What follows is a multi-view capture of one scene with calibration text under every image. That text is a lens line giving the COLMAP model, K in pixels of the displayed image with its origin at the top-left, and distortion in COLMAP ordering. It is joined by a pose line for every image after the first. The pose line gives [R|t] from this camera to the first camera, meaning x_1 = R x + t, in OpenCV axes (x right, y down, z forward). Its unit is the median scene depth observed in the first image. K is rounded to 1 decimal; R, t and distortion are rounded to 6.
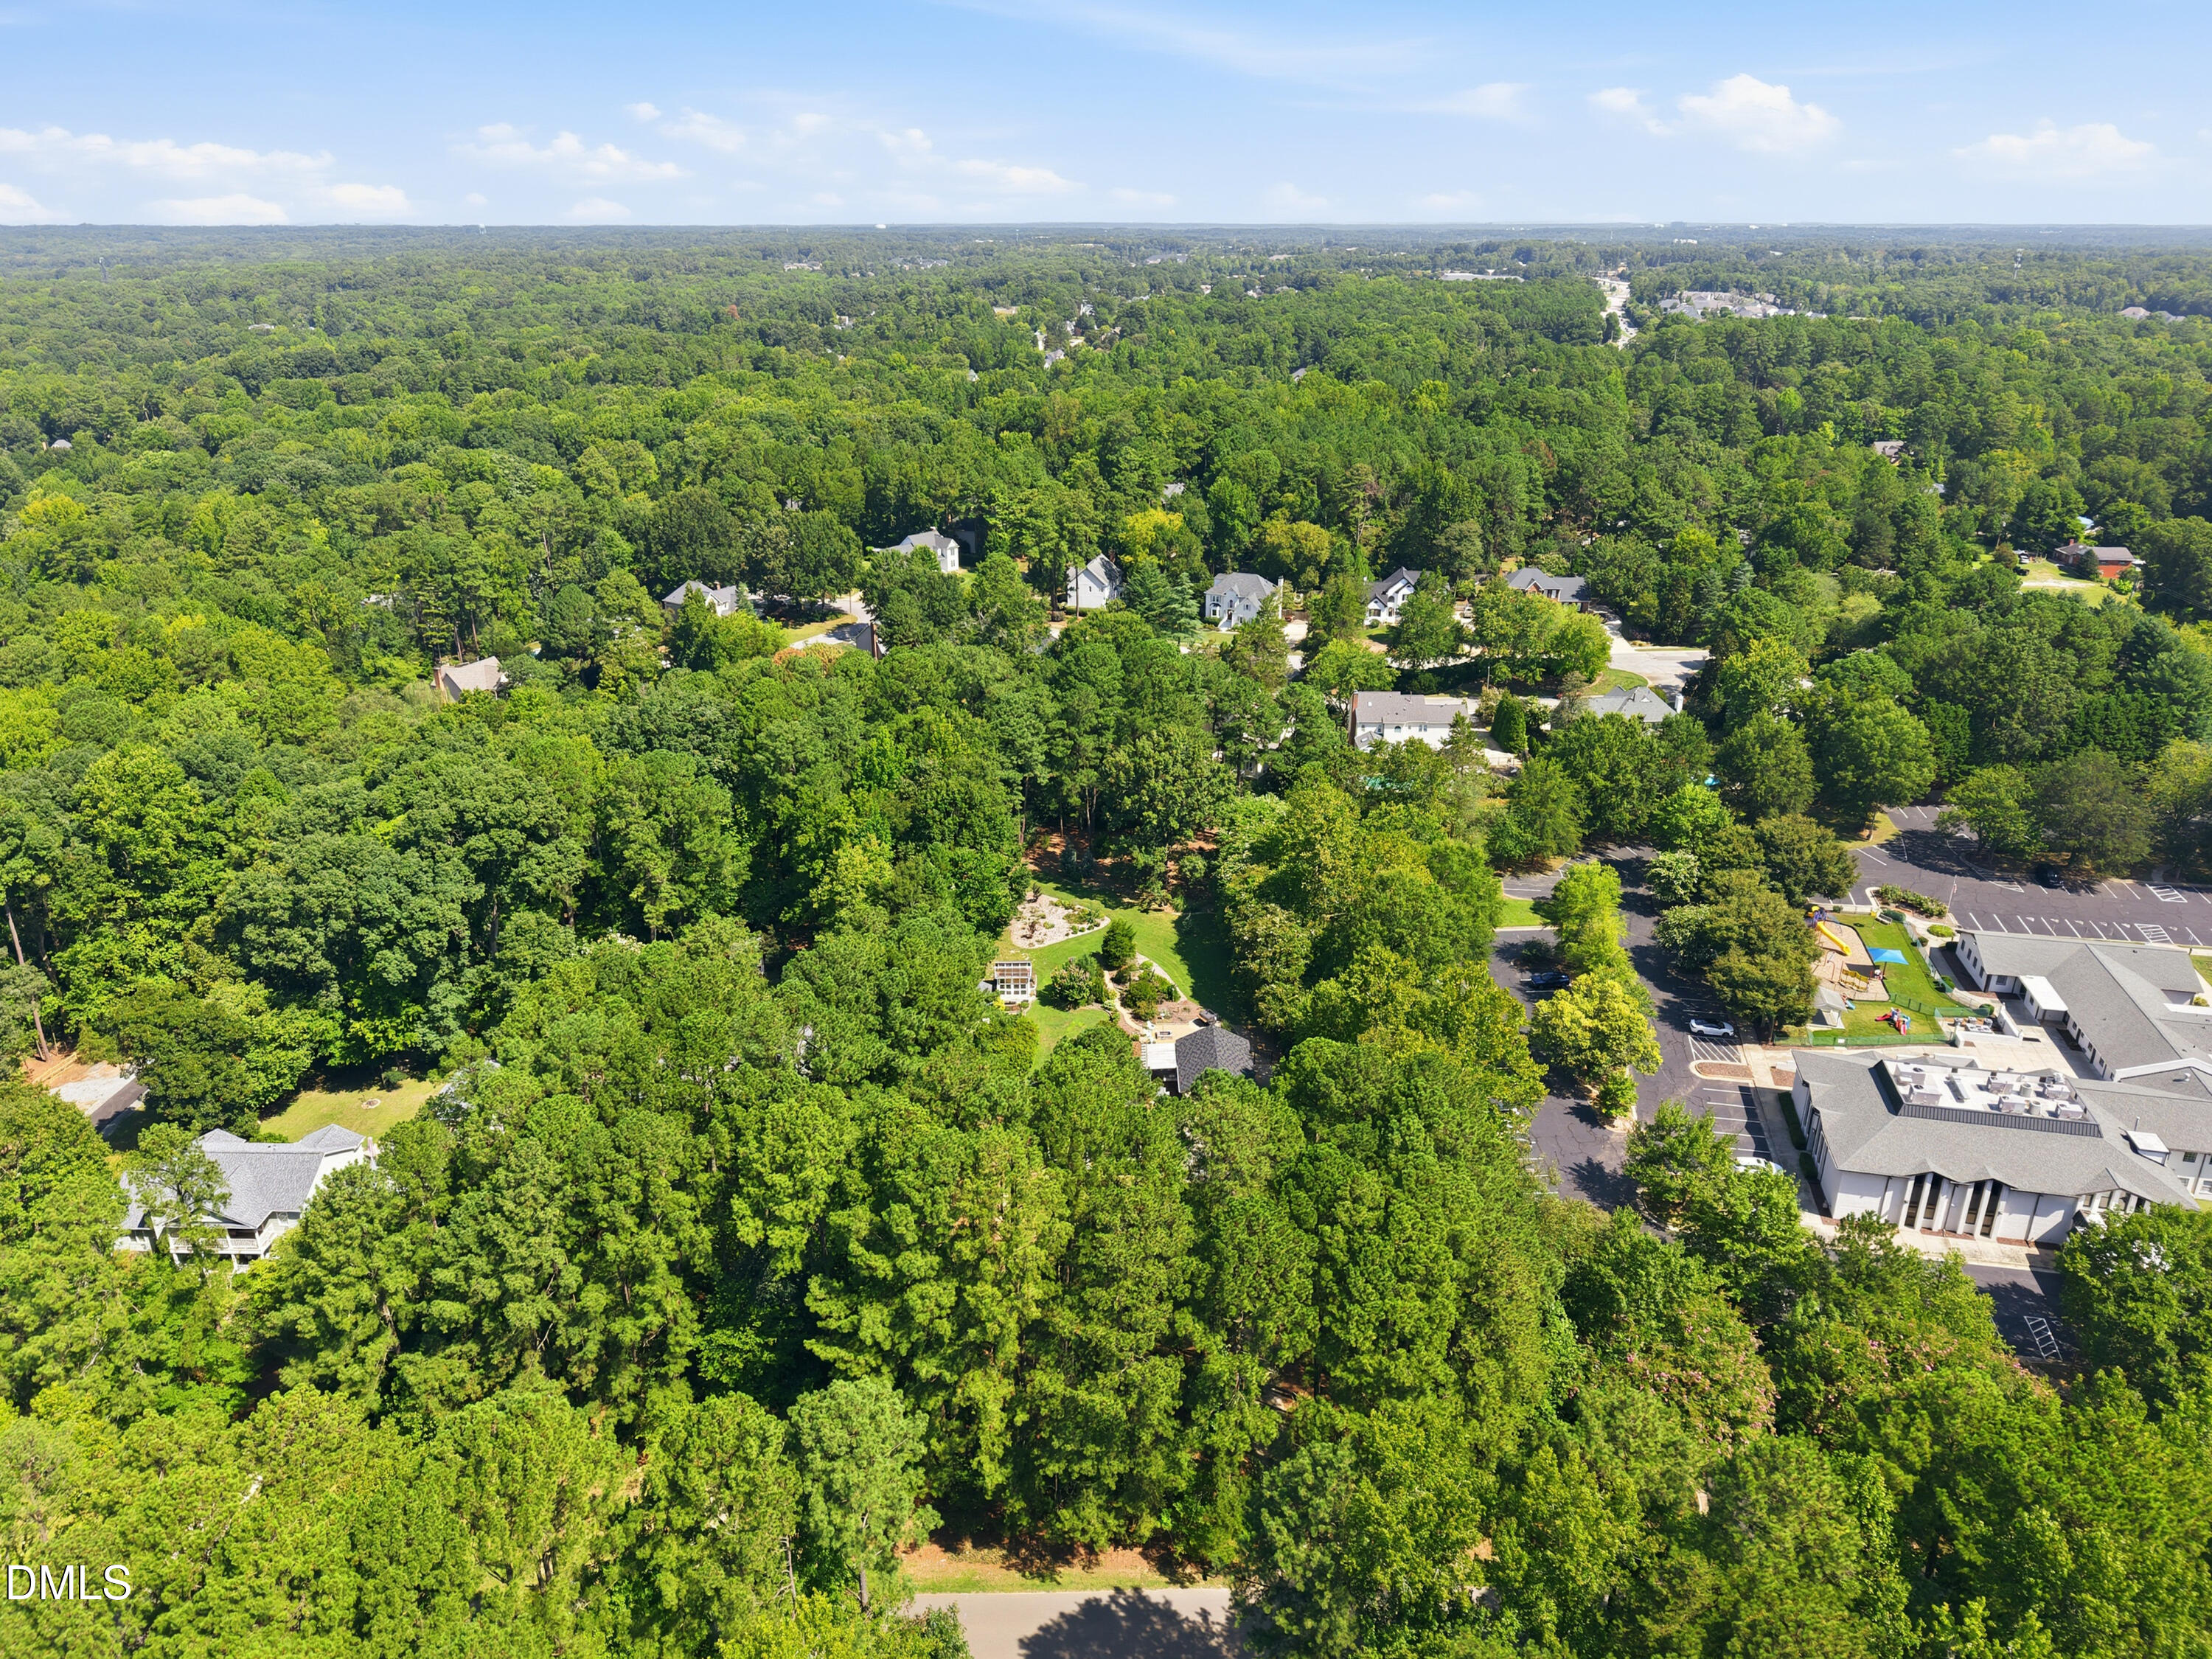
lens RADIAL K [[1522.4, 0, 1111.7], [0, 1522.4, 835.6], [0, 0, 1]] dist [0.027388, -0.028193]
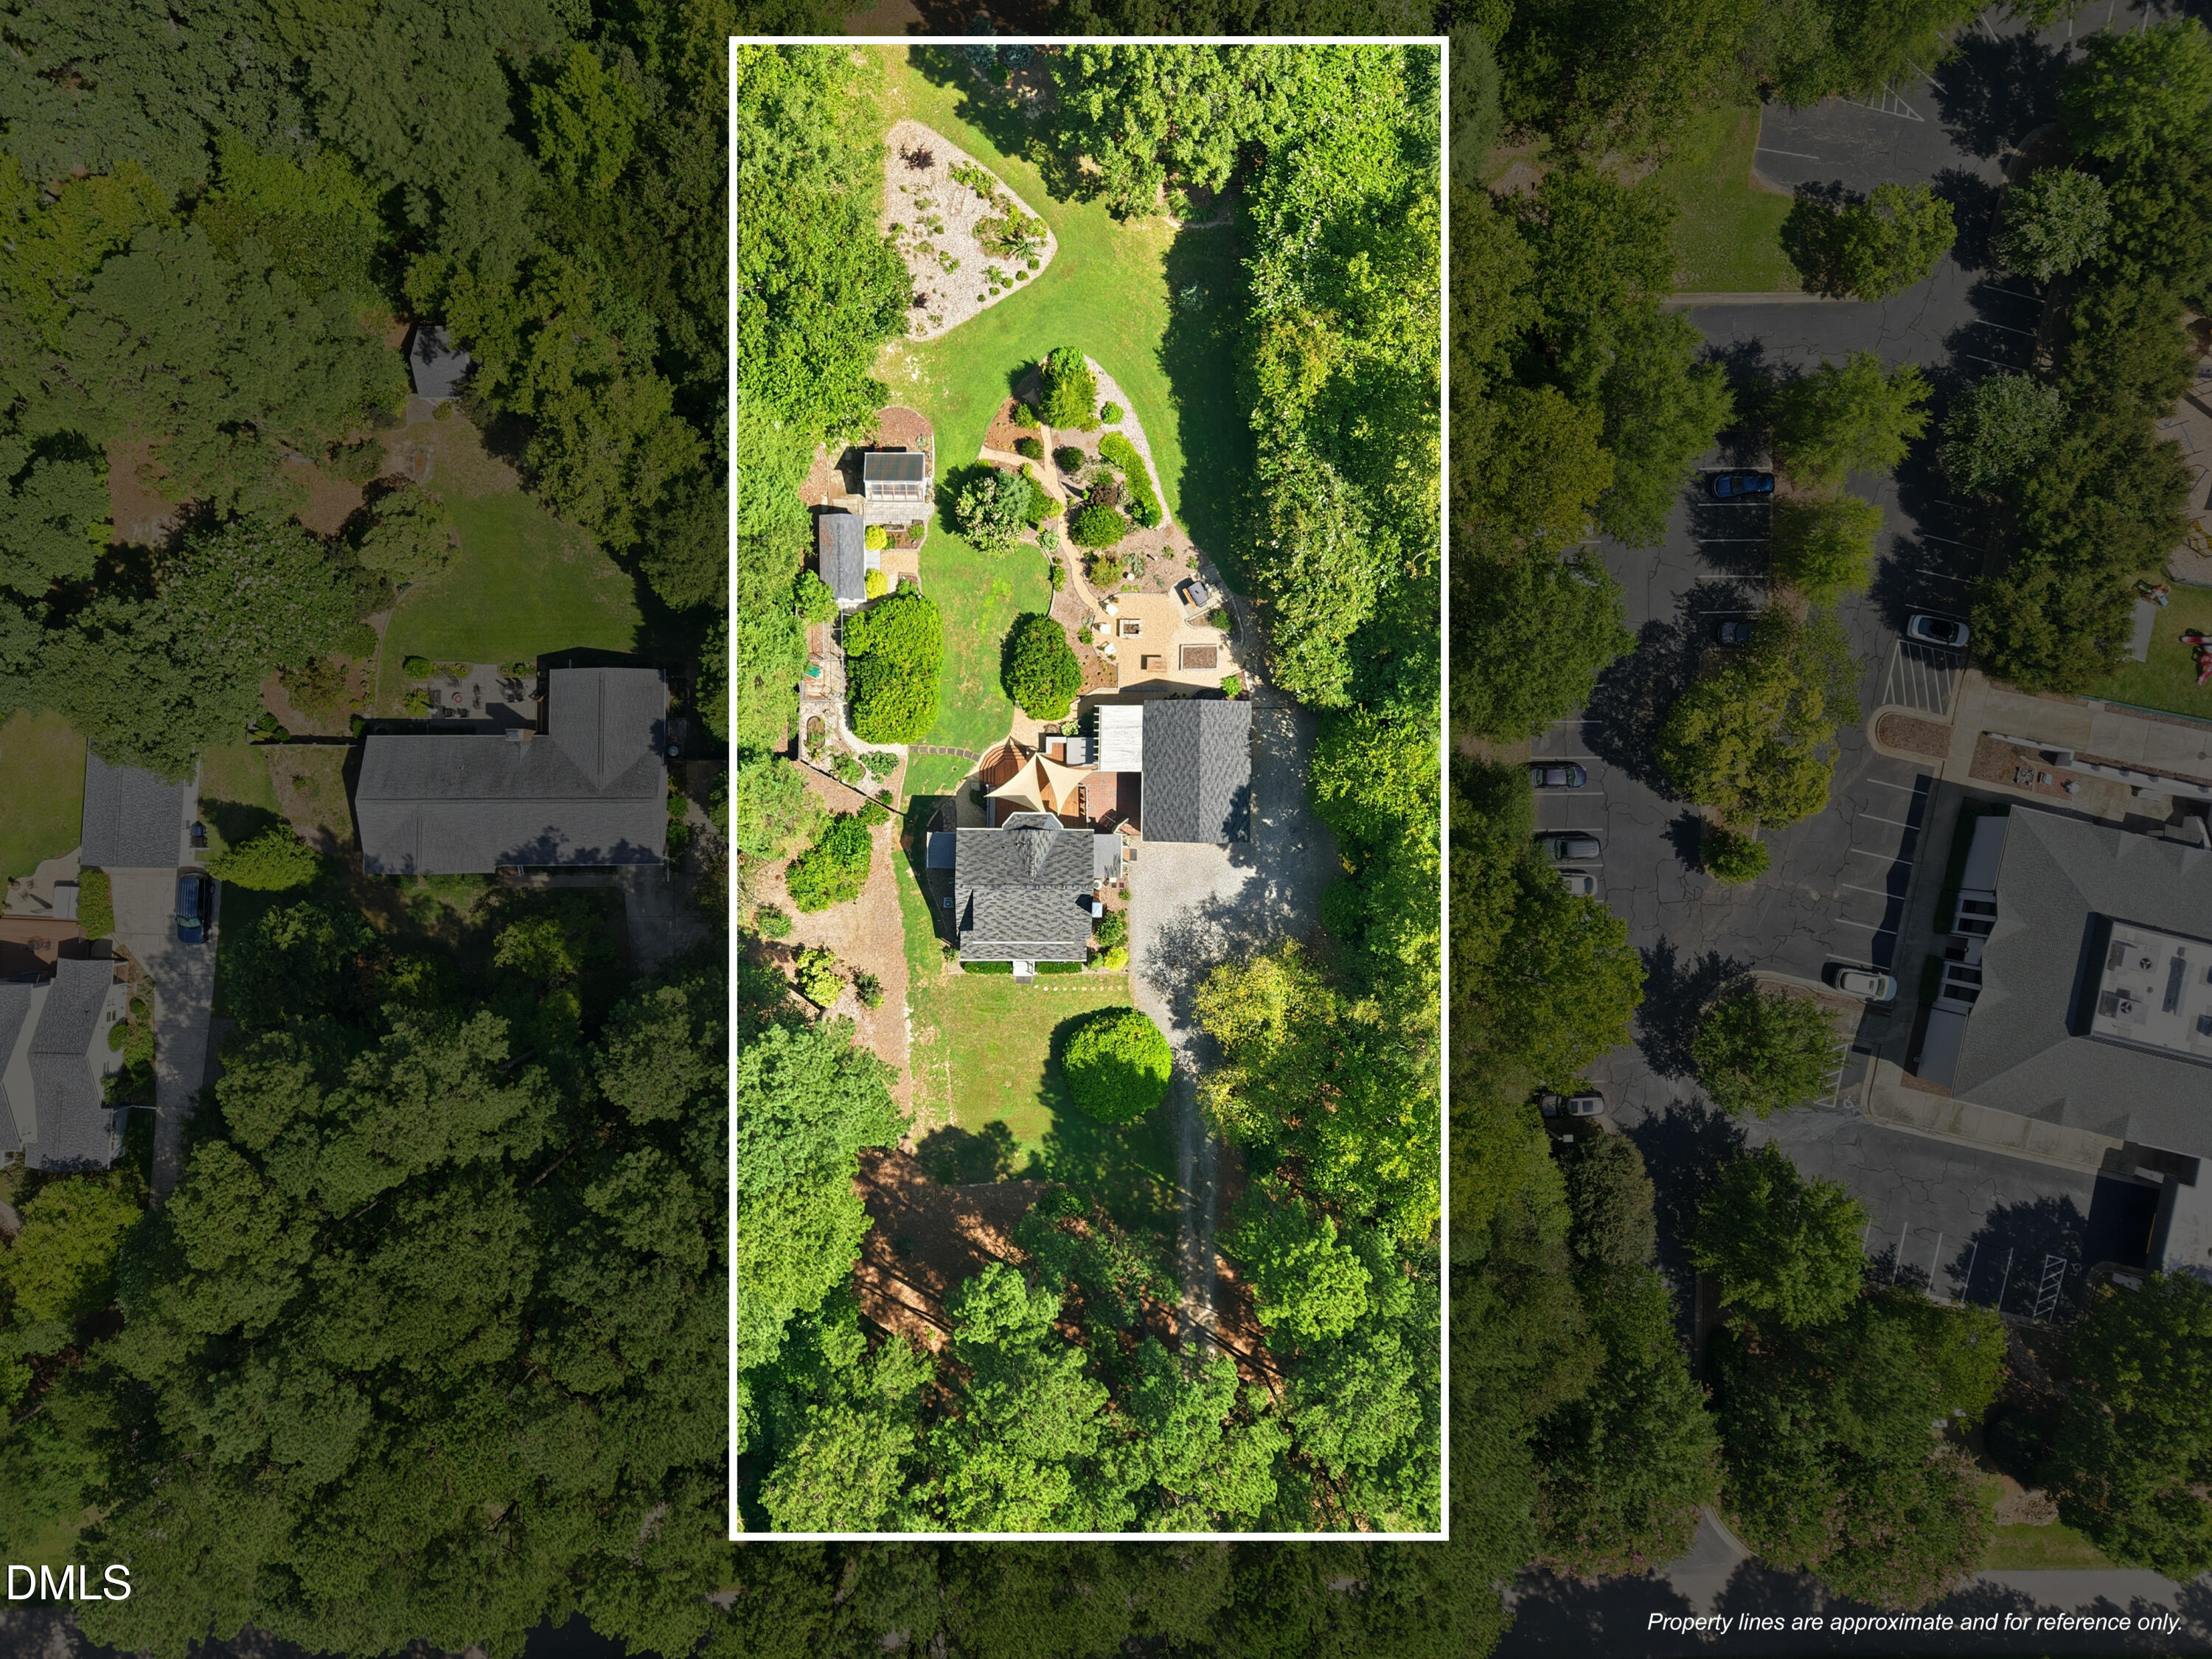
lens RADIAL K [[1522.4, 0, 1111.7], [0, 1522.4, 835.6], [0, 0, 1]] dist [0.027388, -0.028193]
pose [[0.999273, 0.022027, 0.031130, 0.007737], [-0.037346, 0.400096, 0.915712, -0.415249], [0.007716, -0.916208, 0.400628, 0.601564]]
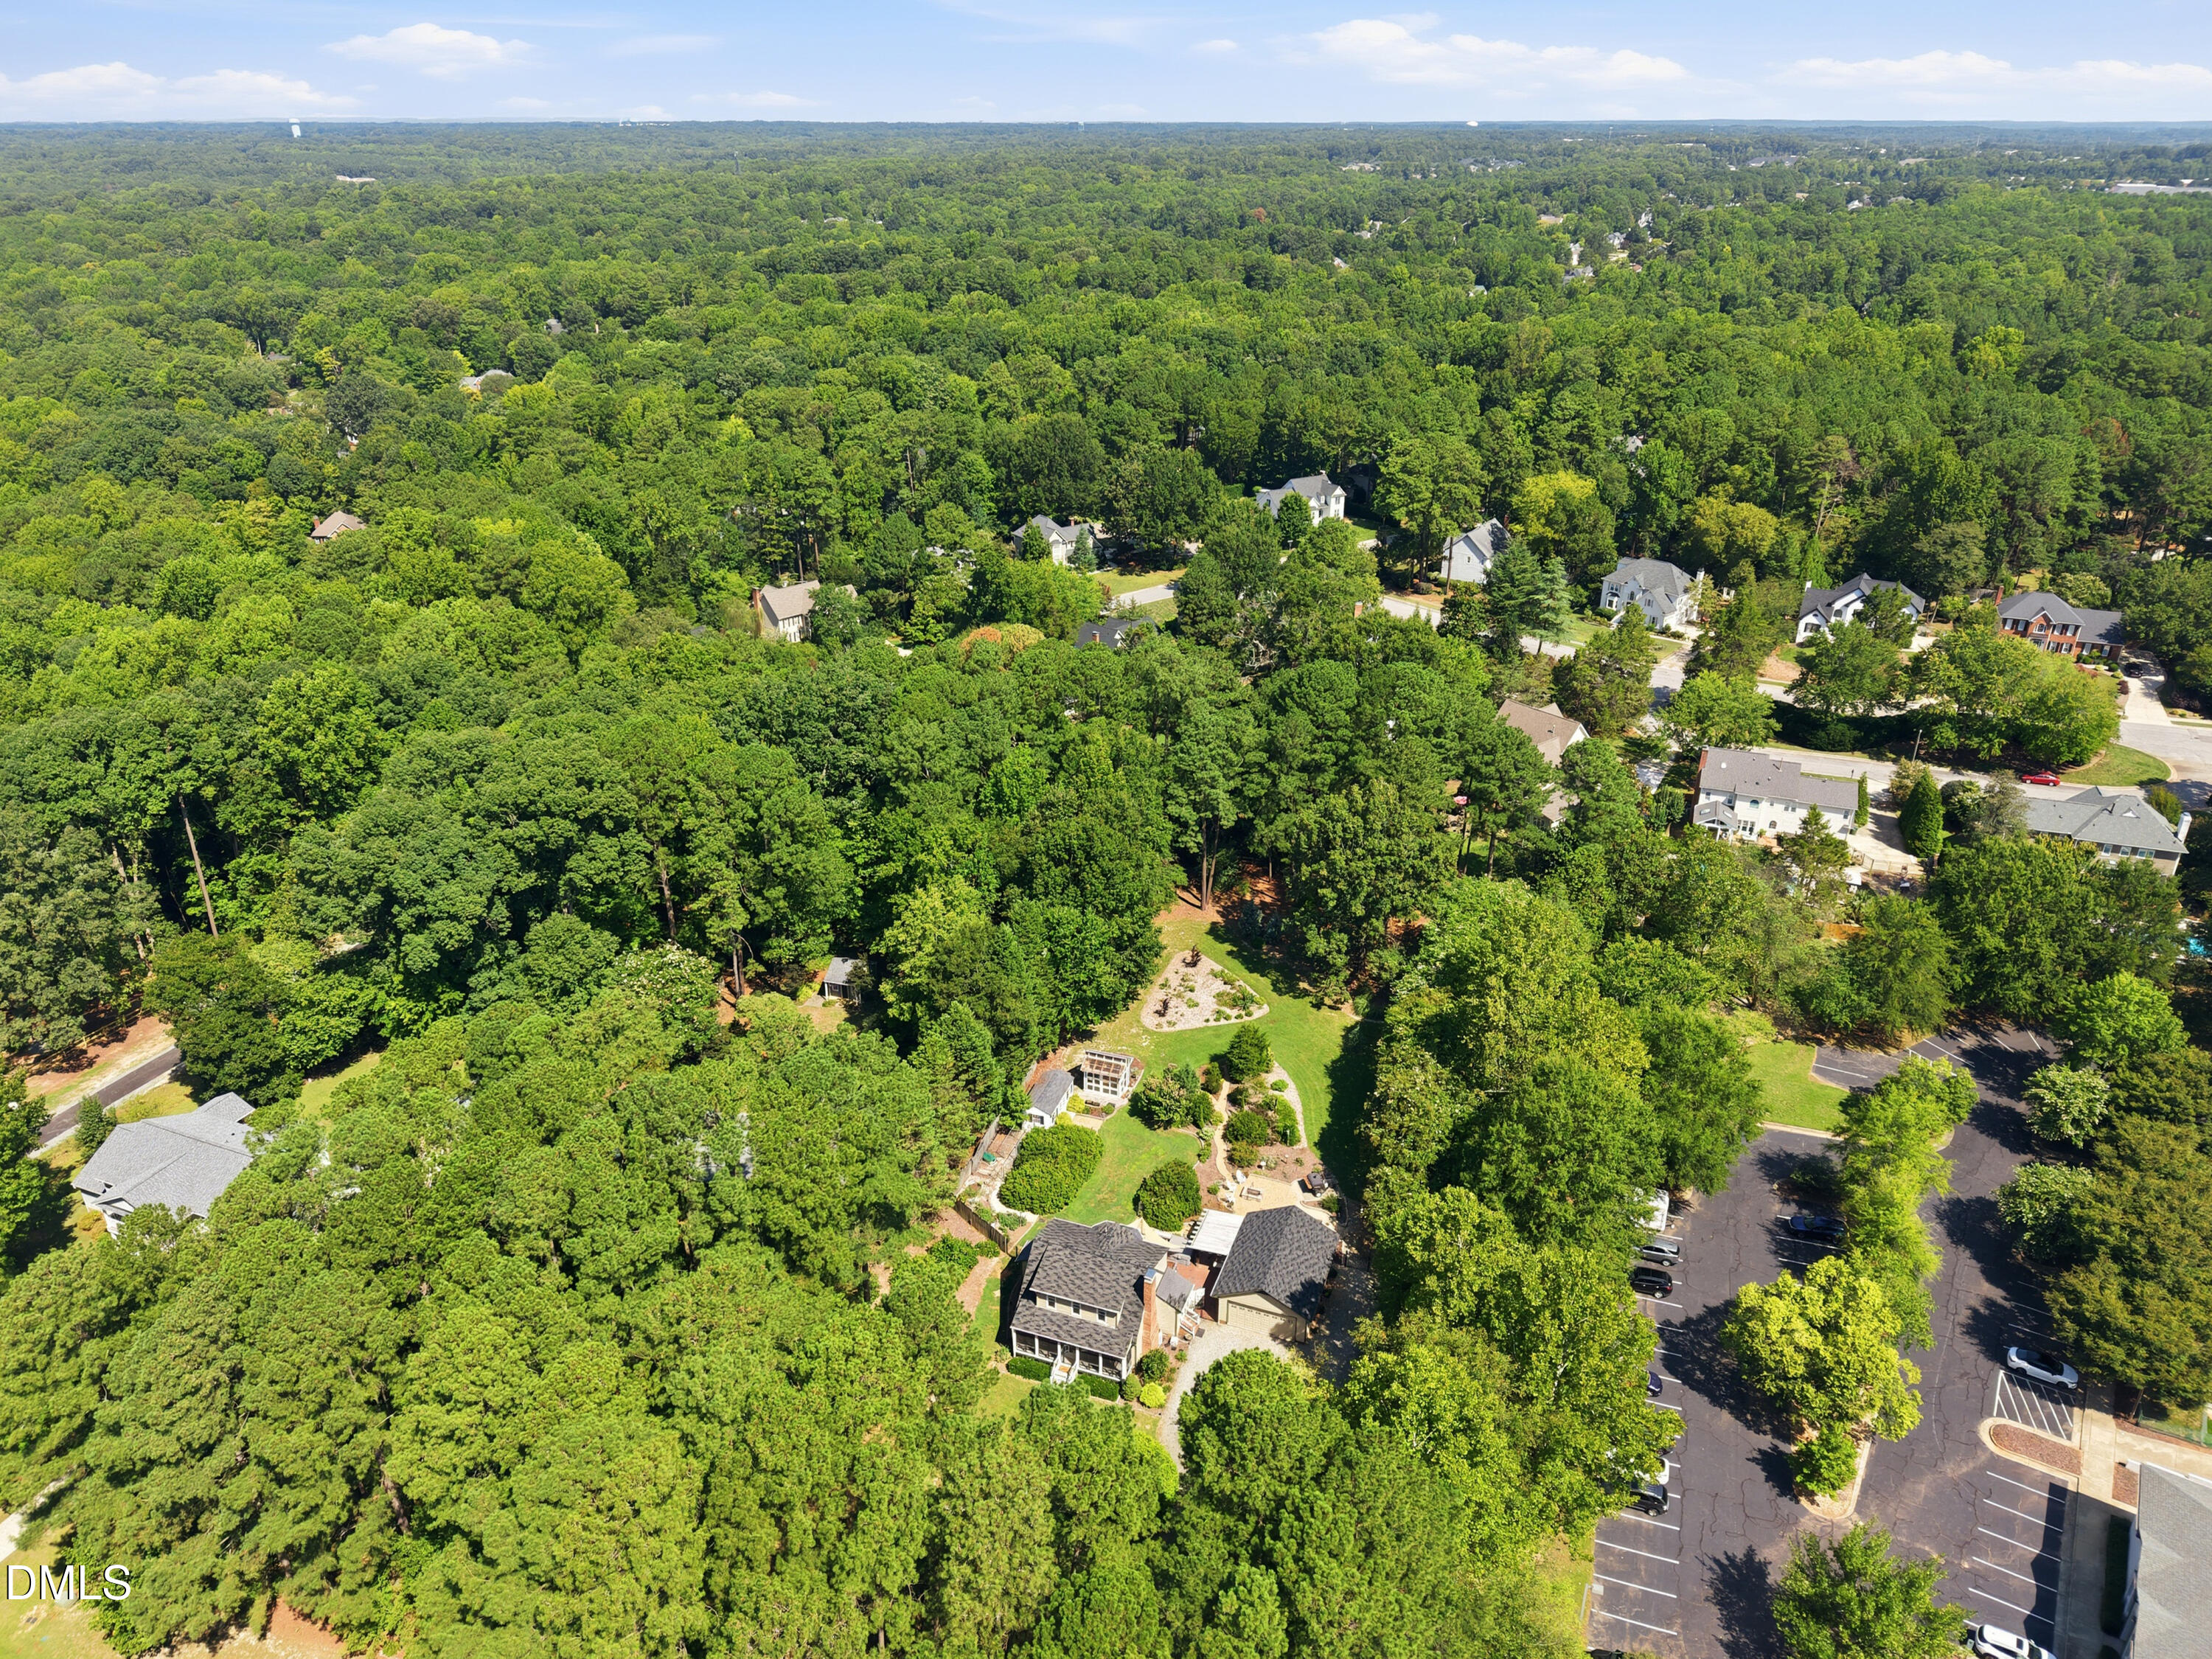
lens RADIAL K [[1511.0, 0, 1113.2], [0, 1511.0, 831.4], [0, 0, 1]] dist [0.018079, -0.013142]
pose [[0.936079, 0.152194, -0.317165, 0.174164], [-0.133630, 0.987828, 0.079623, -0.098635], [0.325422, -0.032150, 0.945022, 0.228229]]
